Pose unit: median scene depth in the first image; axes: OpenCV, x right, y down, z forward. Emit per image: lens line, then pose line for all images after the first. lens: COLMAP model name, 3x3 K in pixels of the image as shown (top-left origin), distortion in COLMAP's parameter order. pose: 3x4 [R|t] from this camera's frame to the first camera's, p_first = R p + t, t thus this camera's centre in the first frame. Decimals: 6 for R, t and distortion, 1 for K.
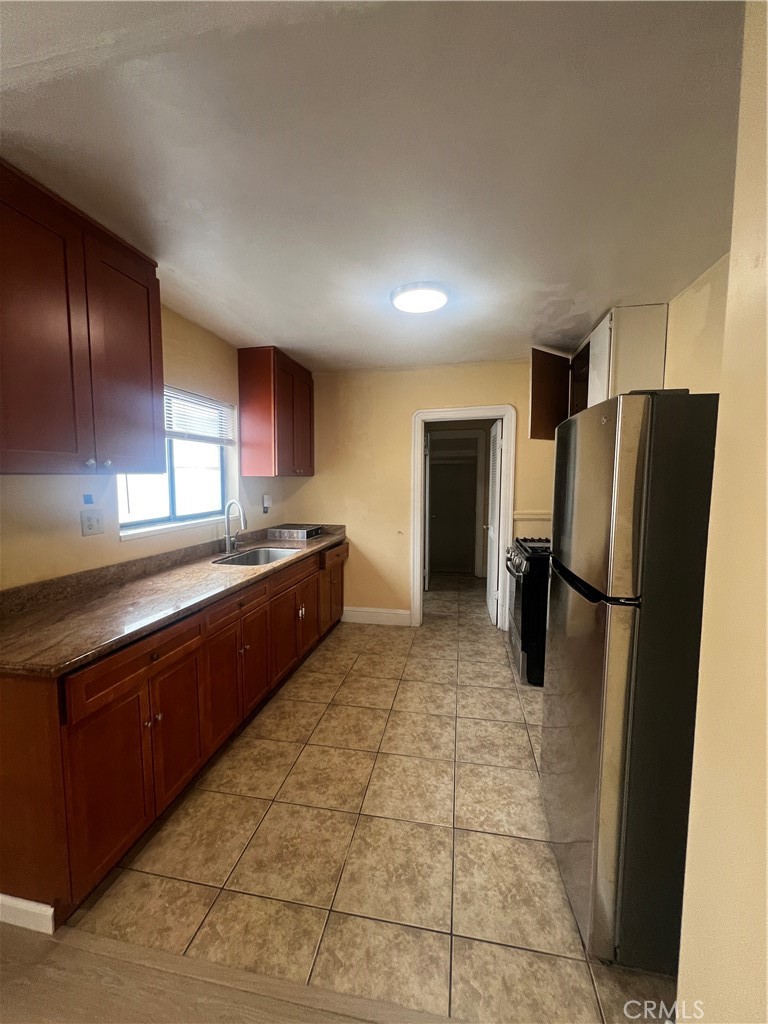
lens RADIAL K [[412.3, 0, 381.7], [0, 412.3, 513.3], [0, 0, 1]] dist [-0.001546, -0.000312]
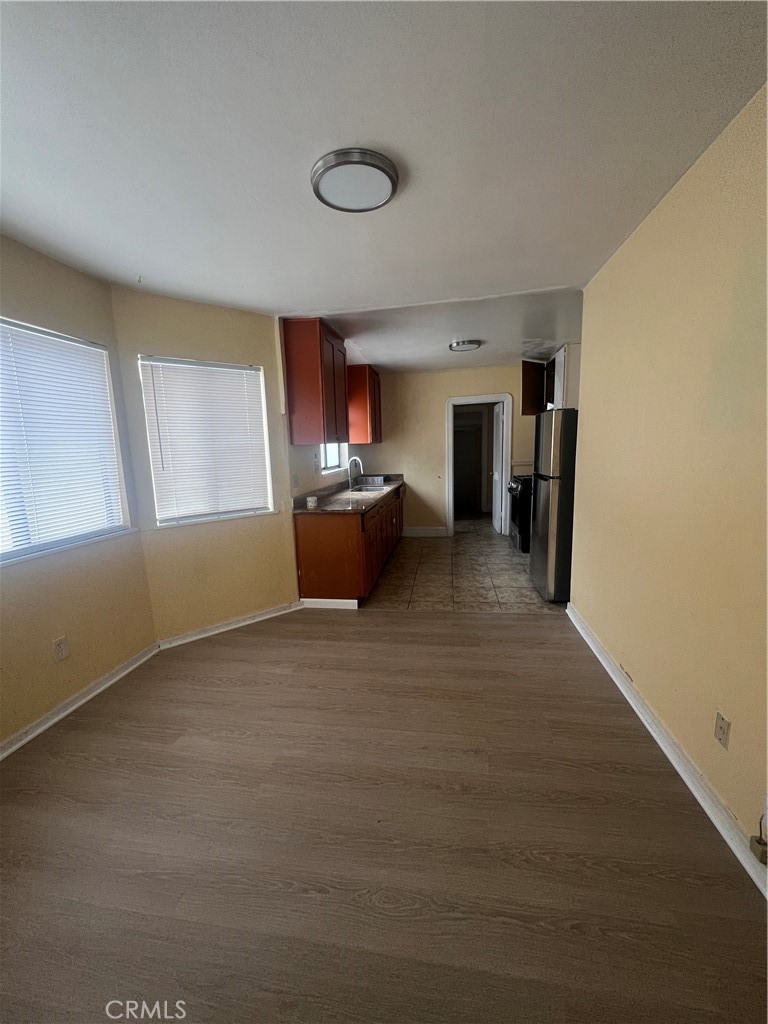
lens RADIAL K [[412.3, 0, 387.8], [0, 412.3, 511.1], [0, 0, 1]] dist [-0.001546, -0.000312]
pose [[0.998395, -0.038502, 0.041541, -0.244662], [0.035316, 0.996567, 0.074874, 0.056286], [-0.044281, -0.073287, 0.996327, -0.620988]]
